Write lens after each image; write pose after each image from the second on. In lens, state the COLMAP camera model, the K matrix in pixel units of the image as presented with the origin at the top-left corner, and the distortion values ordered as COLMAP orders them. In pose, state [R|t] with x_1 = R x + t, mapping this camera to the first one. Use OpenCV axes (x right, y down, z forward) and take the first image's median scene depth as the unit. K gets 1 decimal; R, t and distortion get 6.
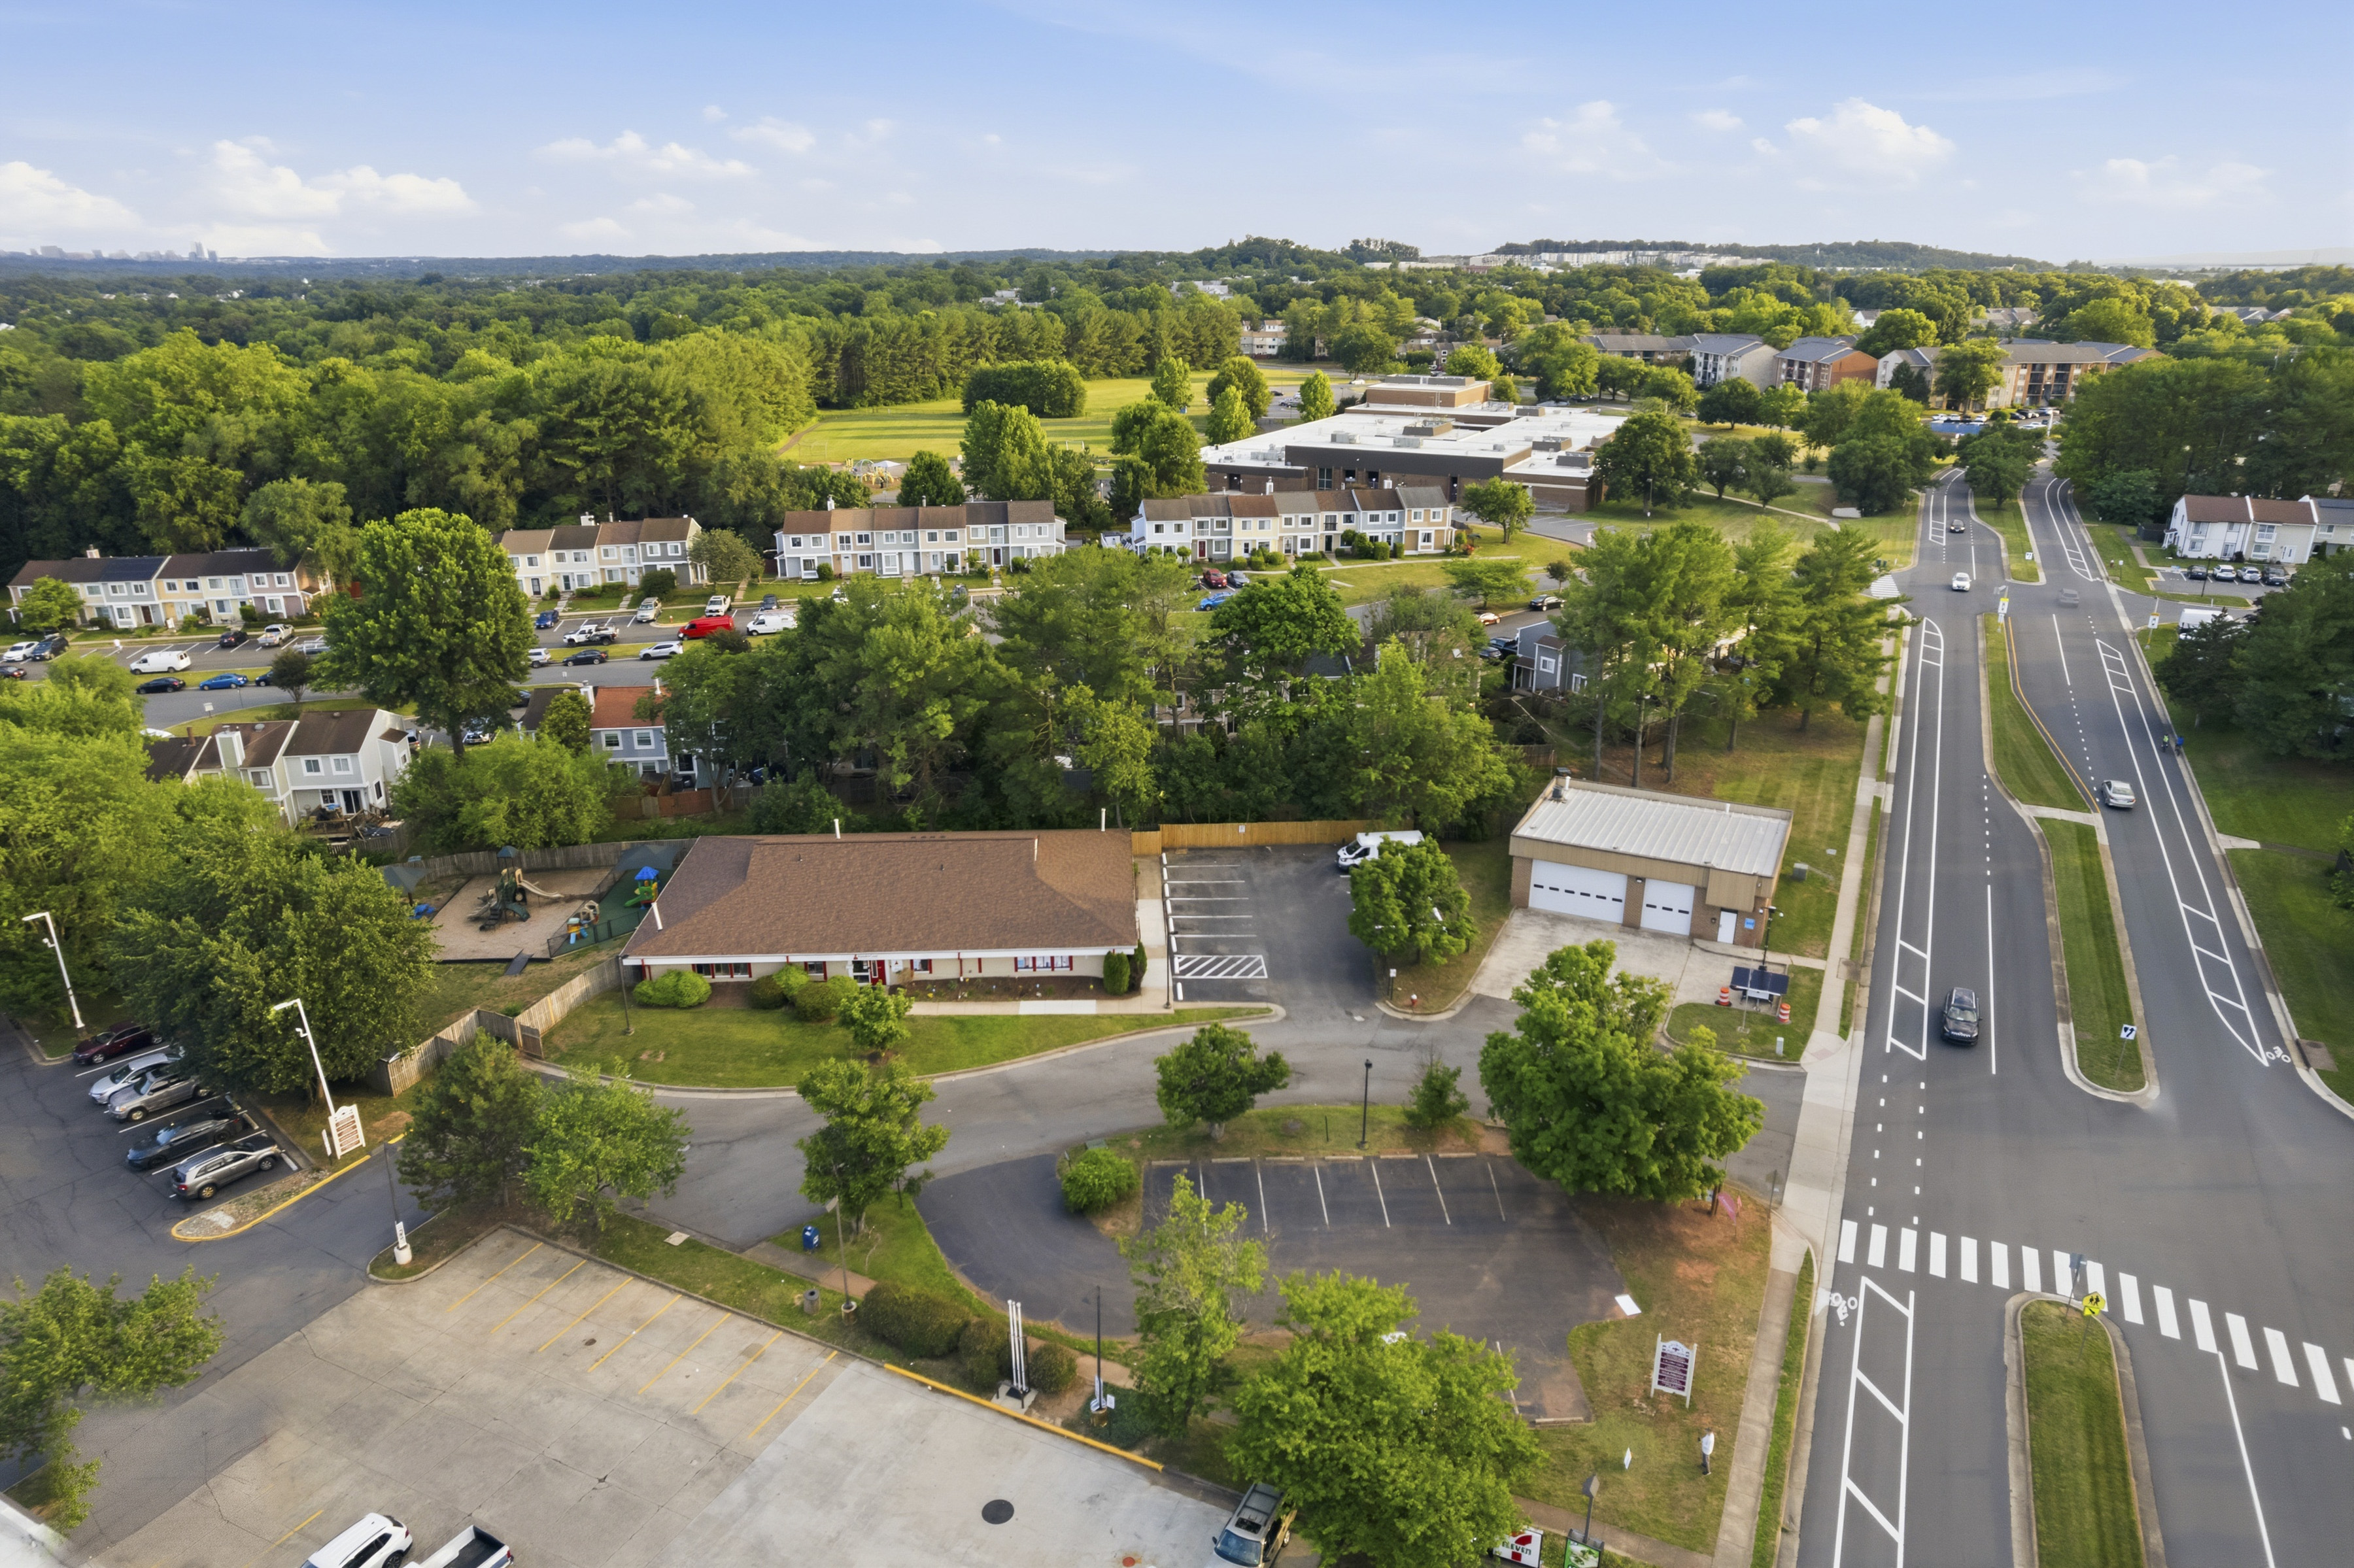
lens RADIAL K [[1507.9, 0, 1177.0], [0, 1507.9, 784.0], [0, 0, 1]] dist [-0.060198, 0.056822]
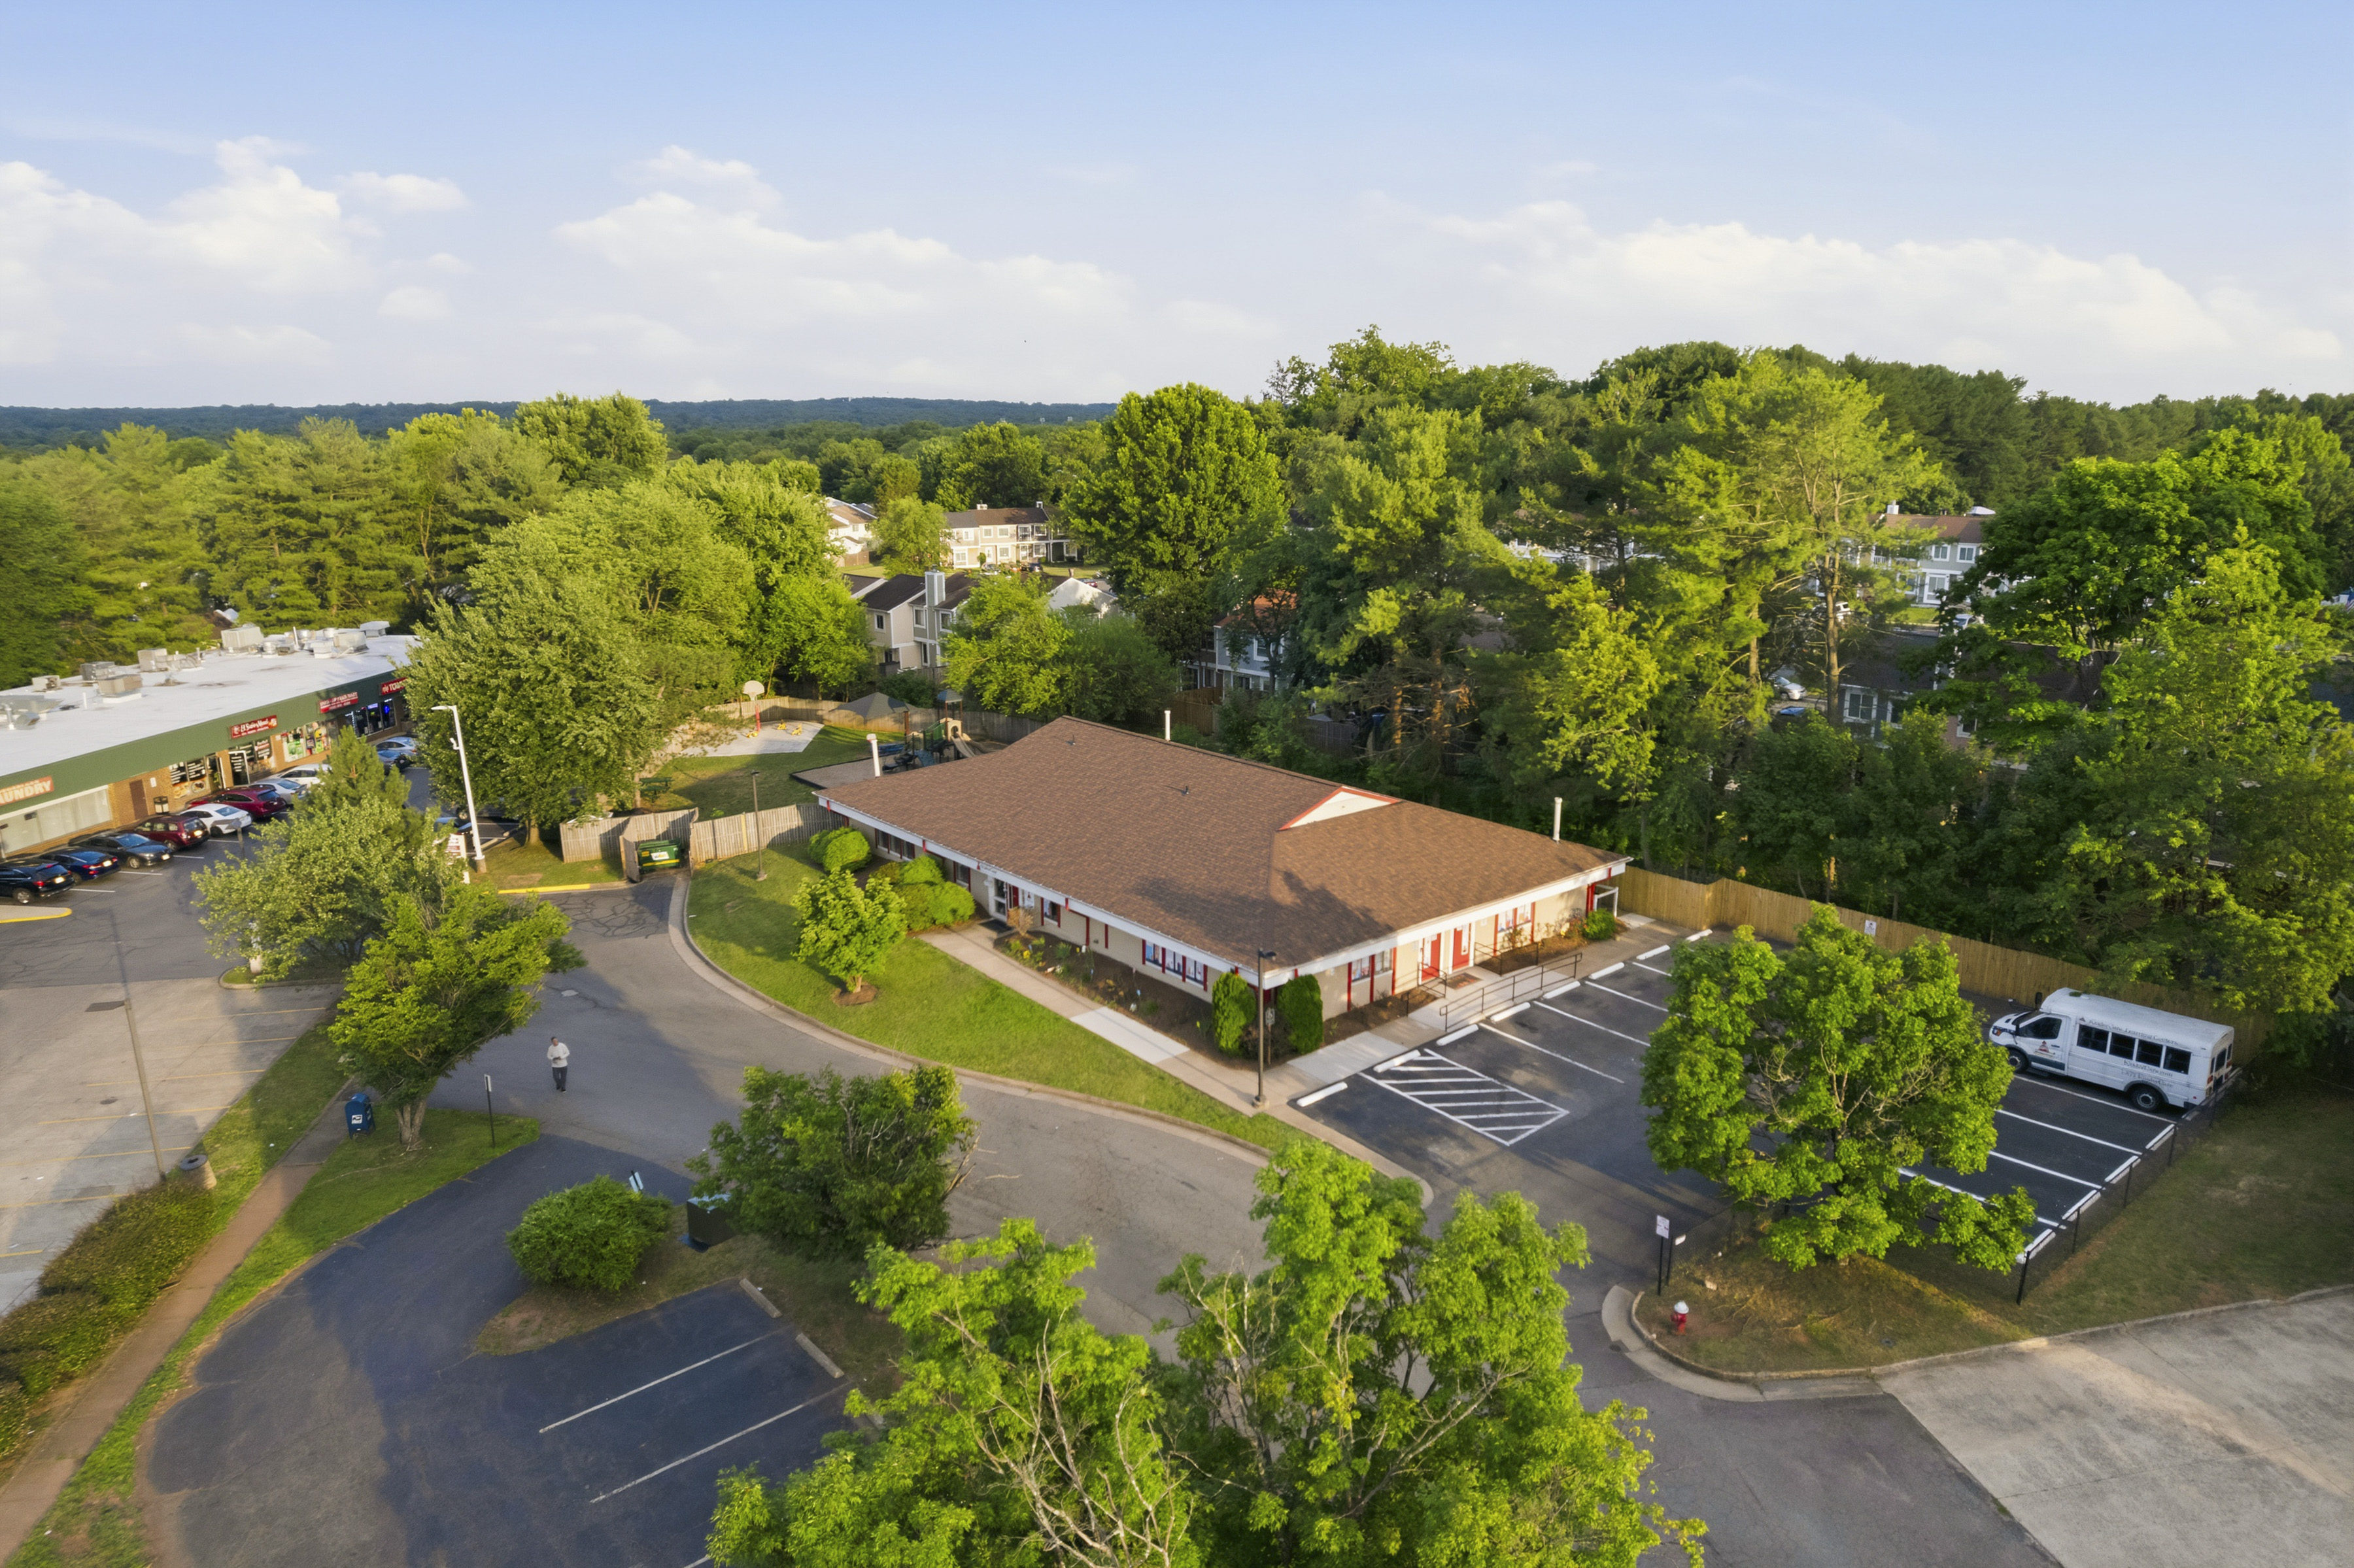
lens RADIAL K [[1518.2, 0, 1177.0], [0, 1518.2, 784.0], [0, 0, 1]] dist [-0.078891, 0.078437]
pose [[0.601112, 0.189721, -0.776319, 0.323877], [-0.267193, 0.963221, 0.028506, 0.036416], [0.753175, 0.190291, 0.629696, 0.602263]]
